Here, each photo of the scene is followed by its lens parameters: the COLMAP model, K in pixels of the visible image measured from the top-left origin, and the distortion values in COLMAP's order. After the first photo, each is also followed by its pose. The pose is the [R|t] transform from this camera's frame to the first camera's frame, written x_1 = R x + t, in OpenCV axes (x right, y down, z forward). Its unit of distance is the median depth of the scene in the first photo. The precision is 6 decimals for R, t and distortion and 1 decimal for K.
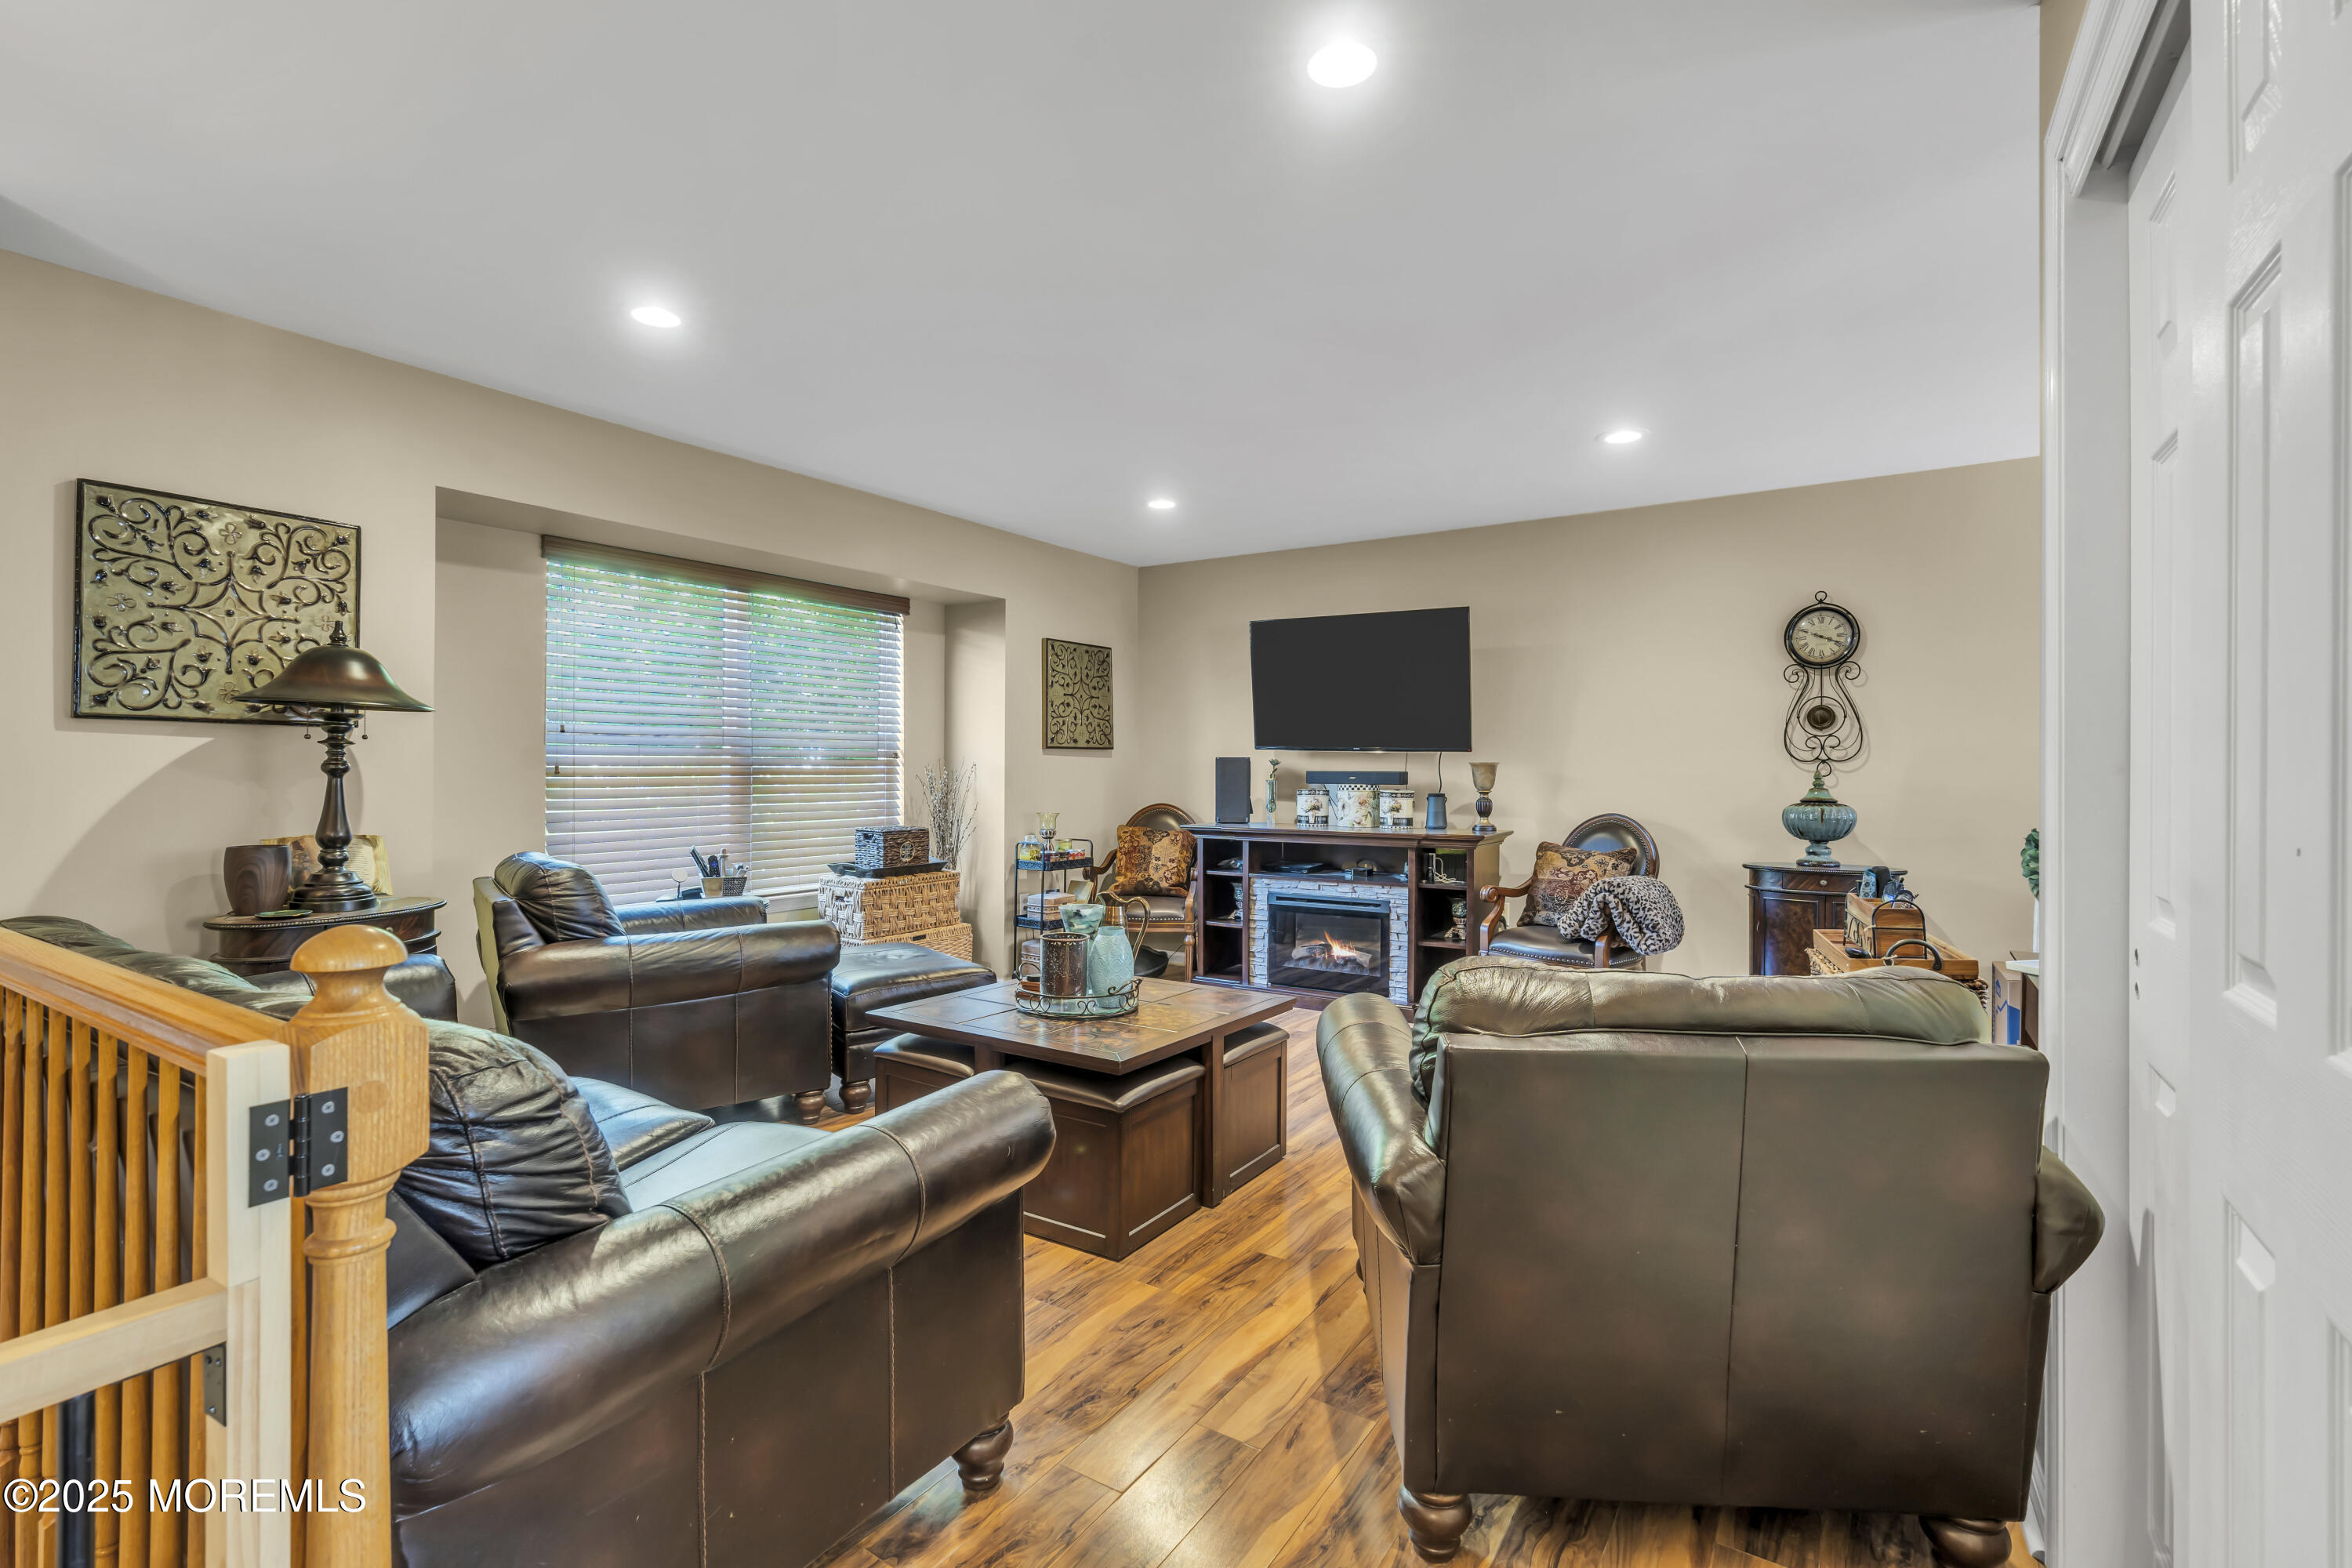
lens RADIAL K [[1069.2, 0, 1176.3], [0, 1069.2, 773.0], [0, 0, 1]] dist [0.003149, 0.000835]
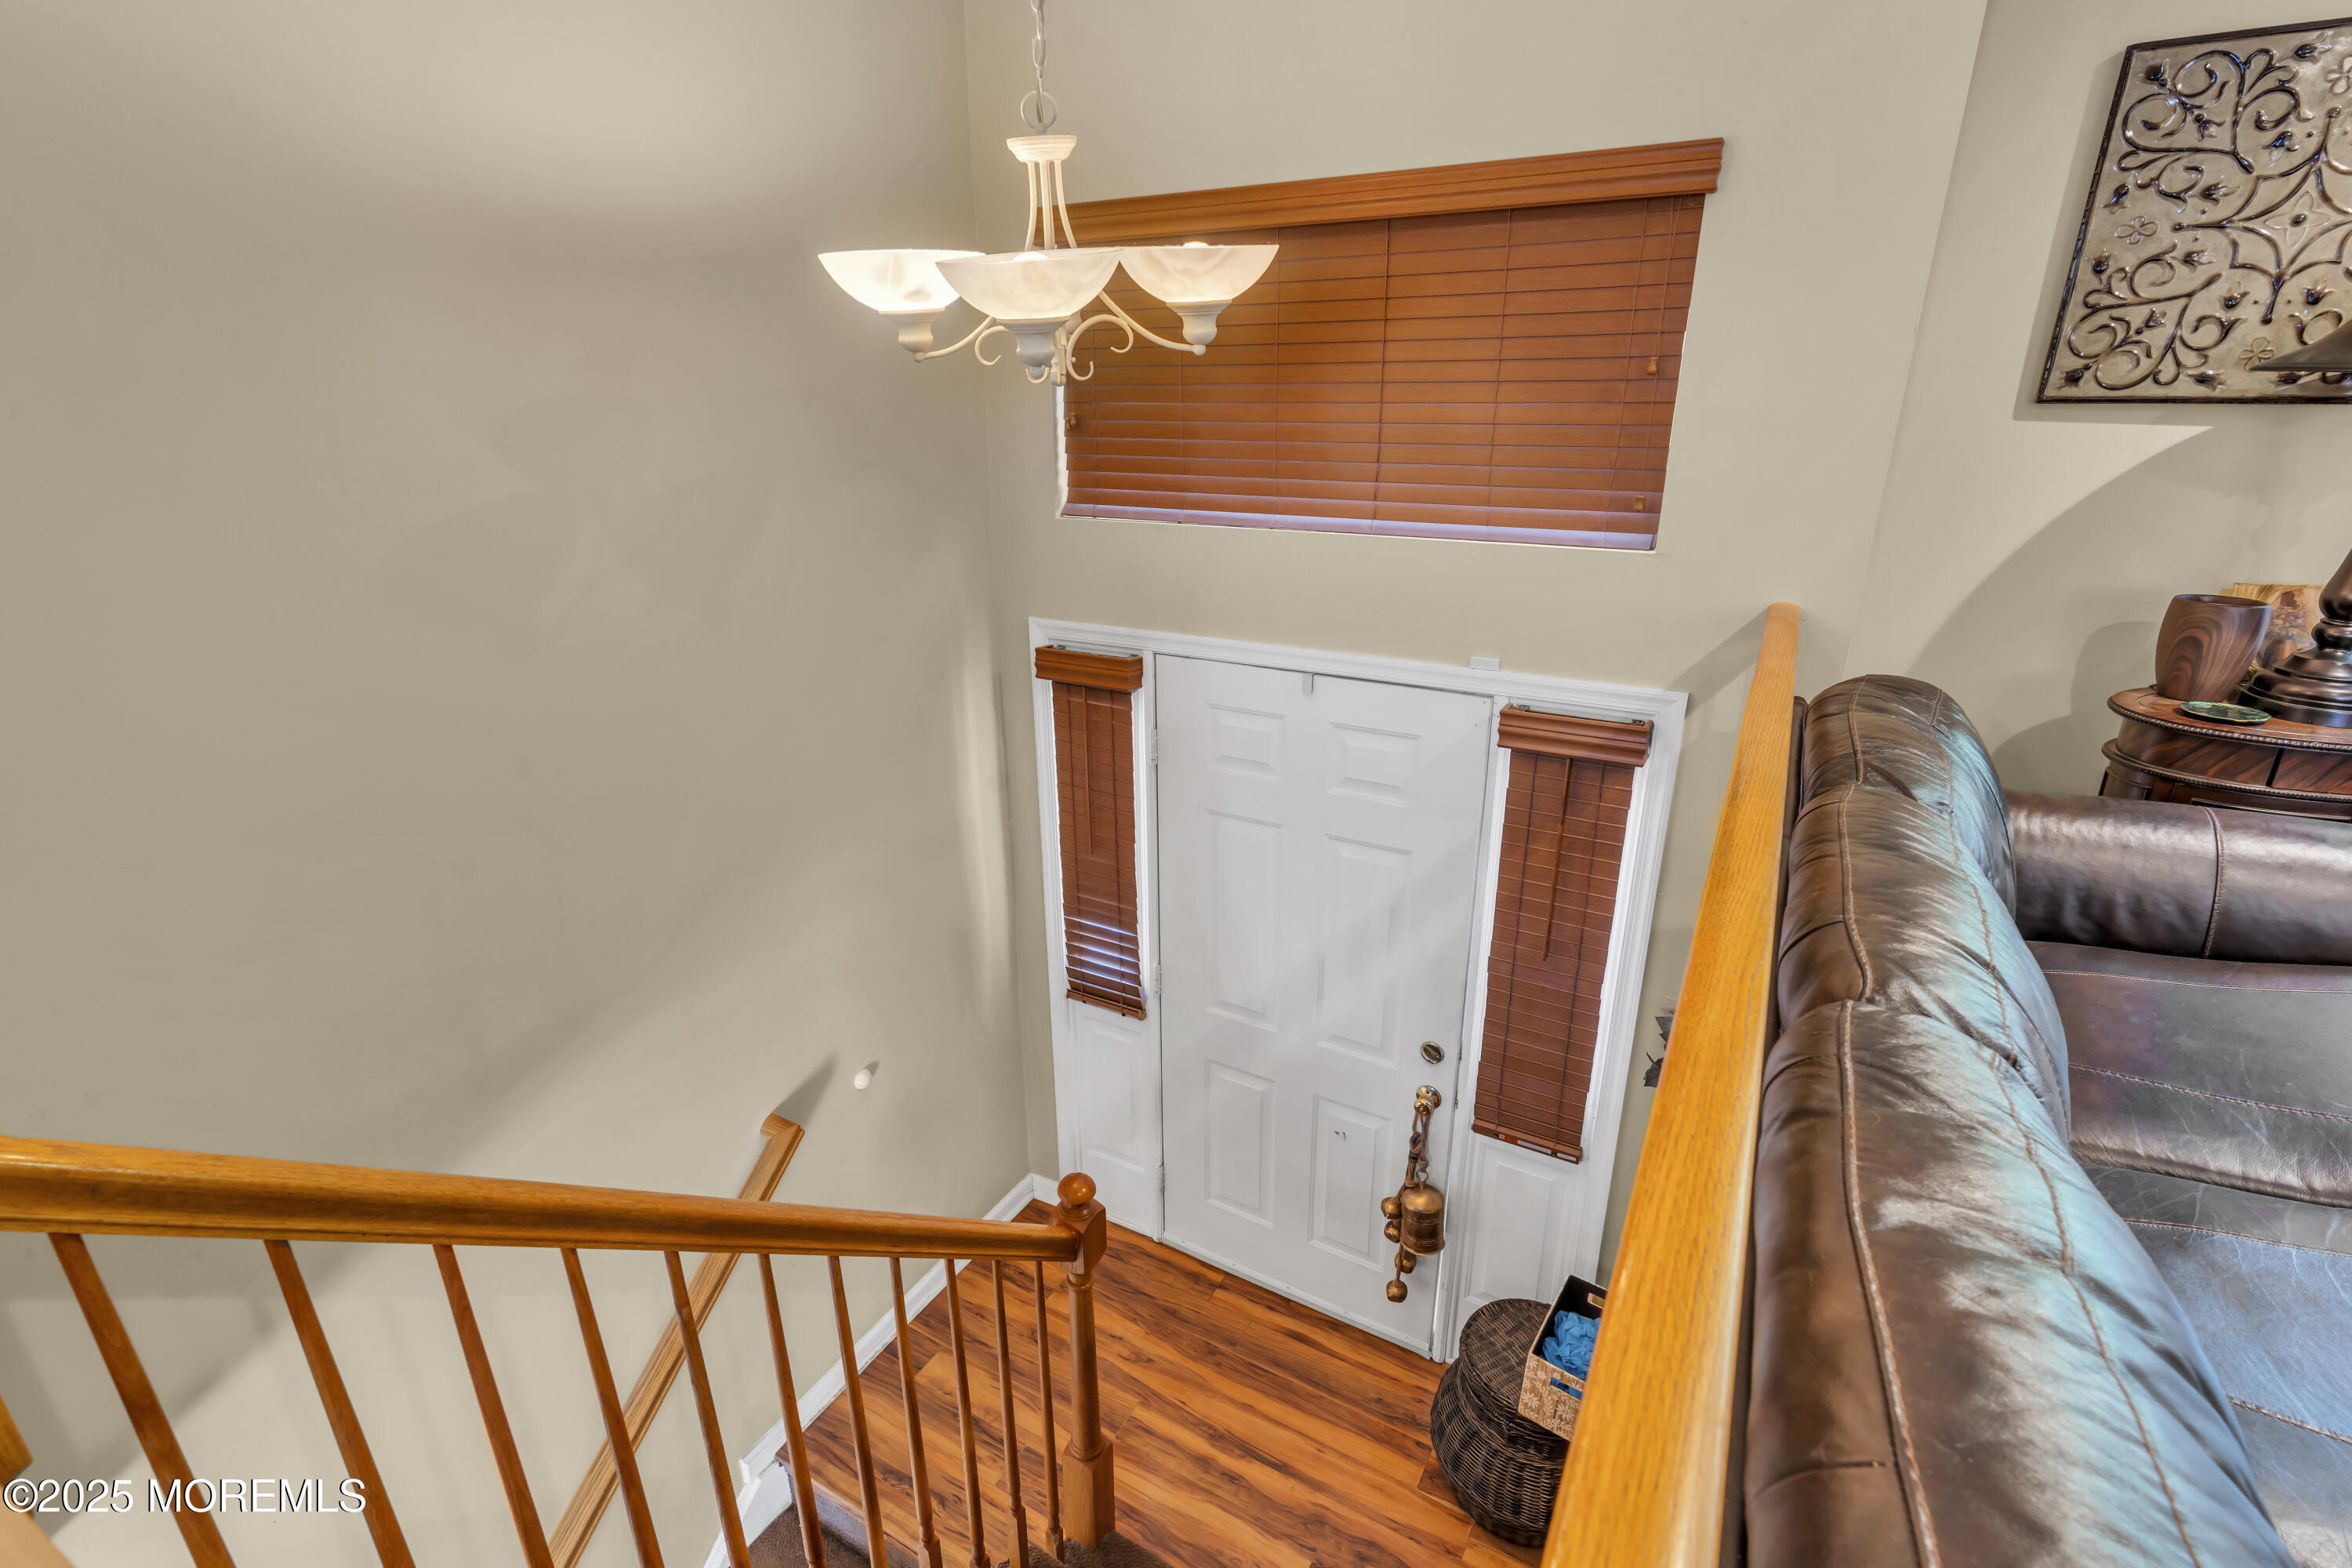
lens RADIAL K [[1066.8, 0, 1166.6], [0, 1066.8, 766.9], [0, 0, 1]] dist [-0.004834, 0.001788]
pose [[0.051212, 0.329099, -0.942906, -0.222079], [0.009156, 0.943950, 0.329961, -0.058428], [0.998646, -0.025531, 0.045328, 0.300206]]
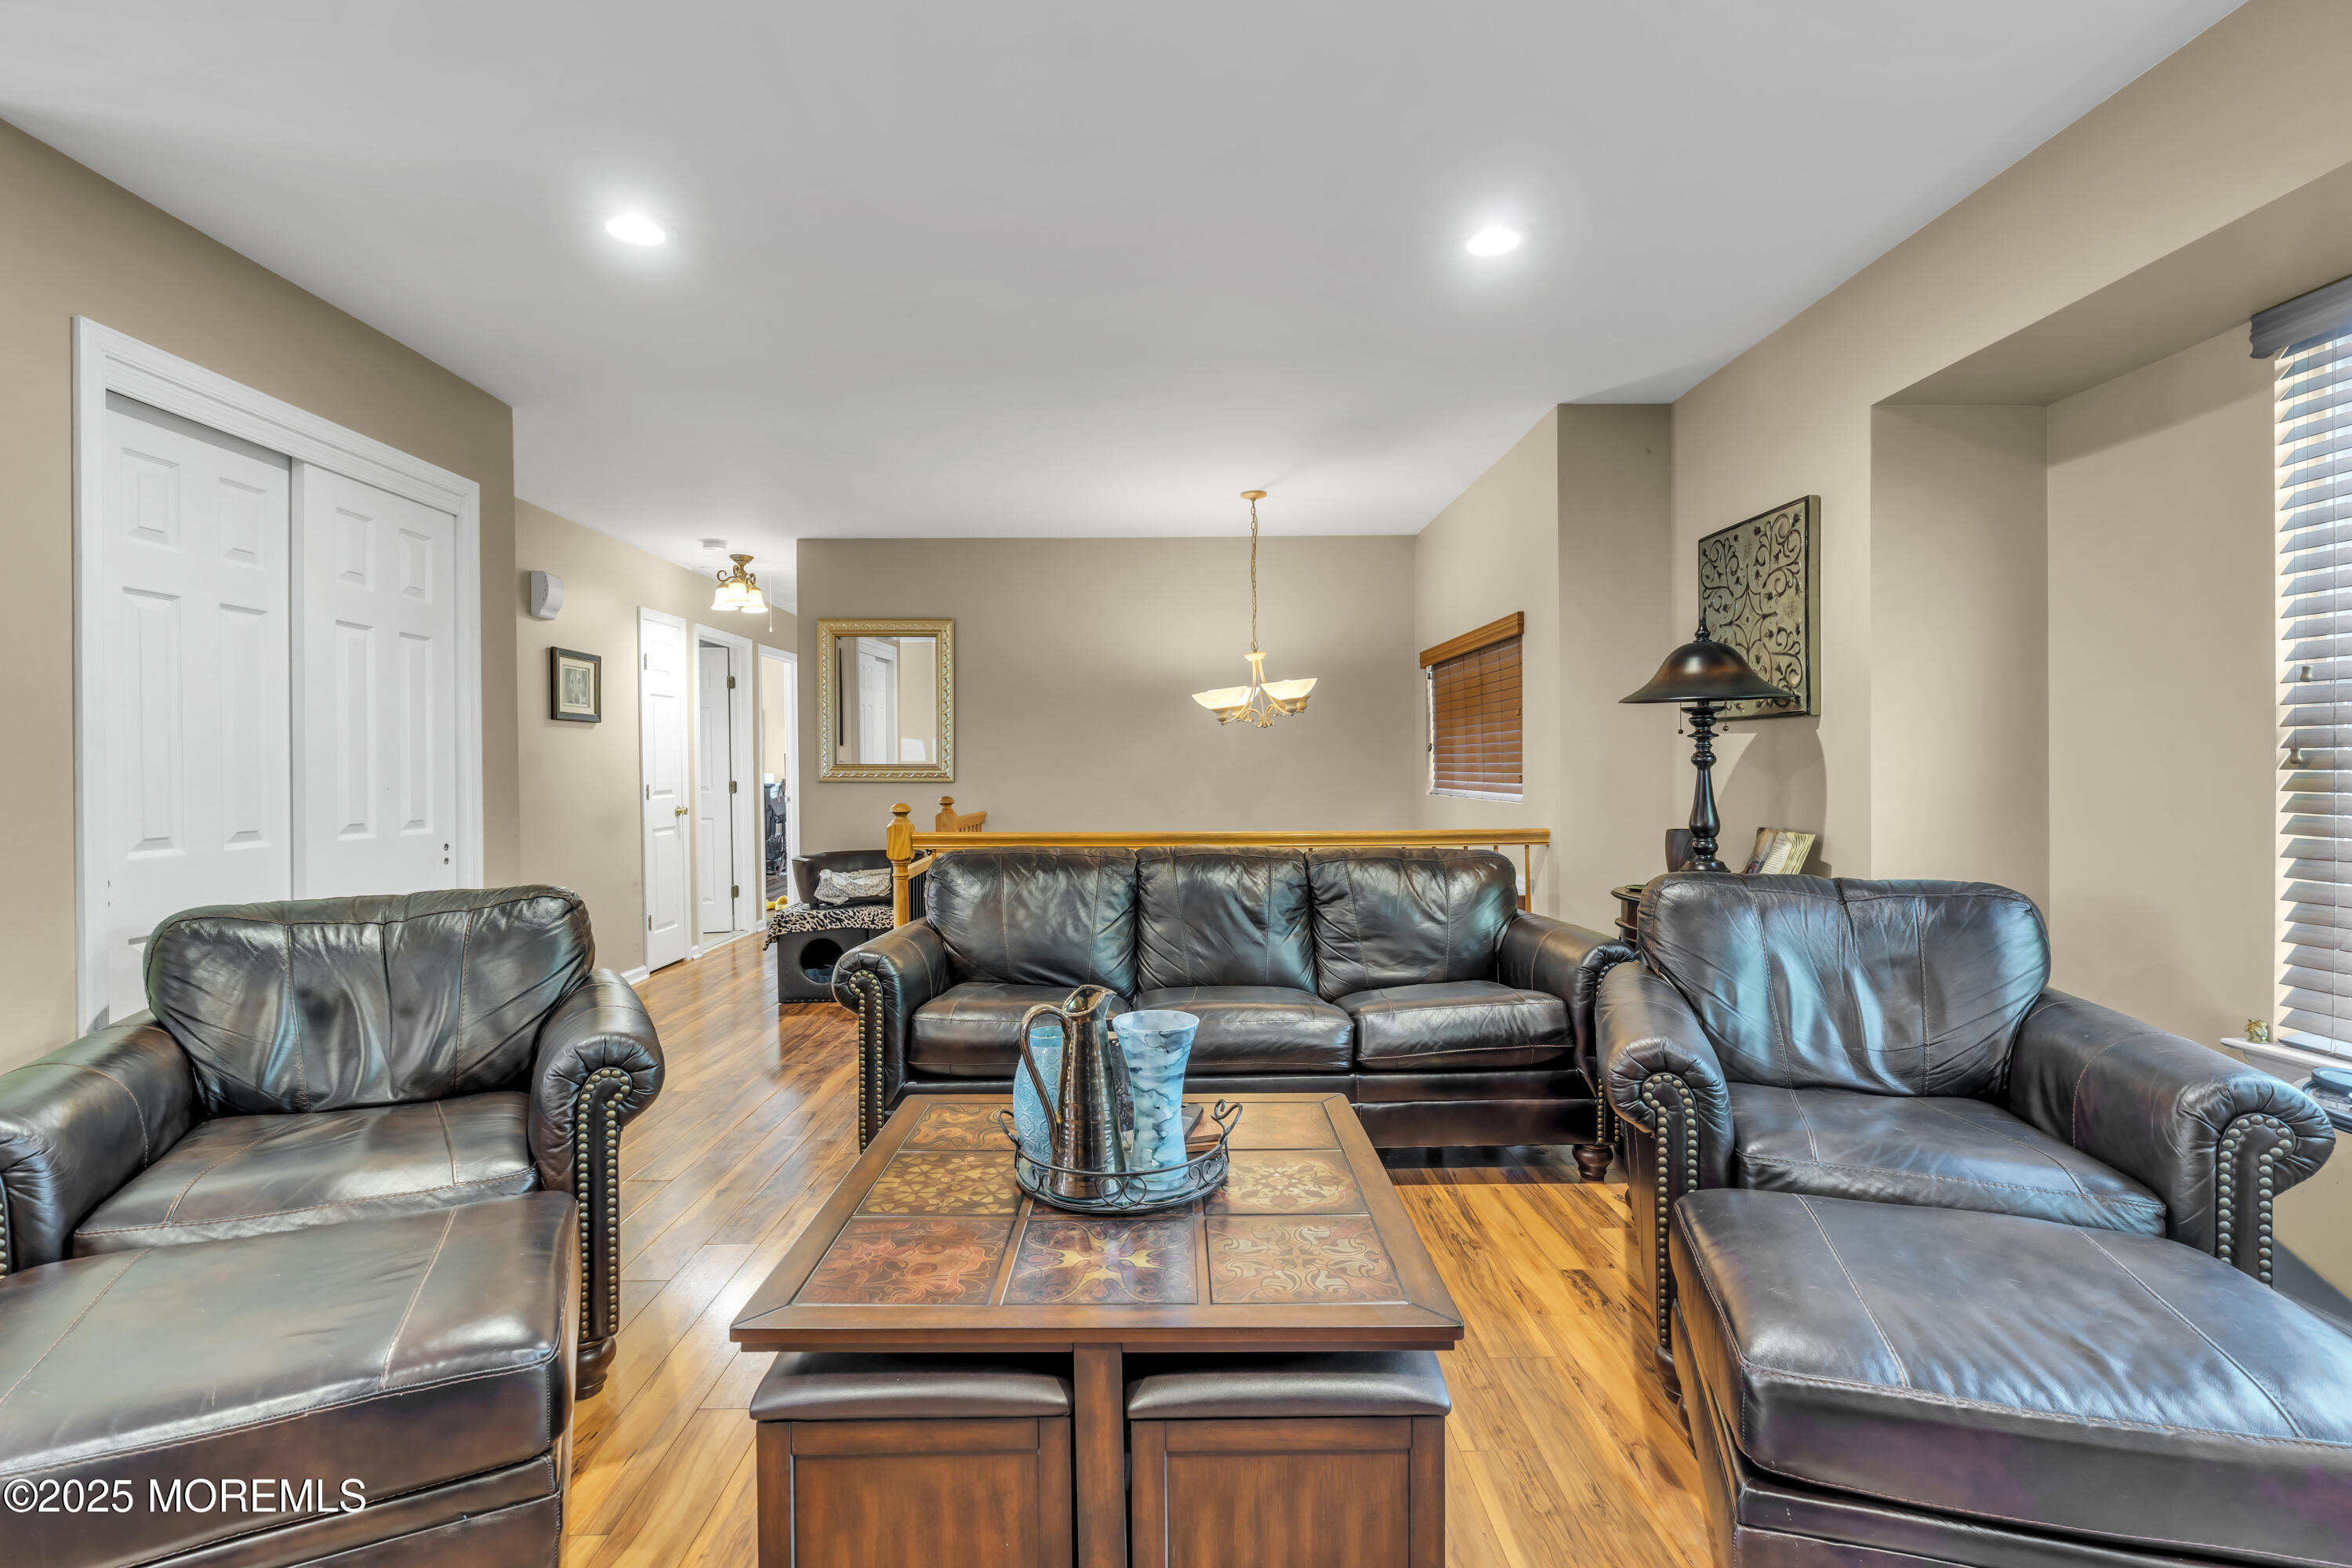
lens RADIAL K [[1069.2, 0, 1176.3], [0, 1069.2, 773.0], [0, 0, 1]] dist [0.003149, 0.000835]
pose [[-0.828157, 0.006334, -0.560460, 0.219511], [0.004710, 0.999979, 0.004342, 0.000814], [0.560476, 0.000956, -0.828170, 1.593845]]
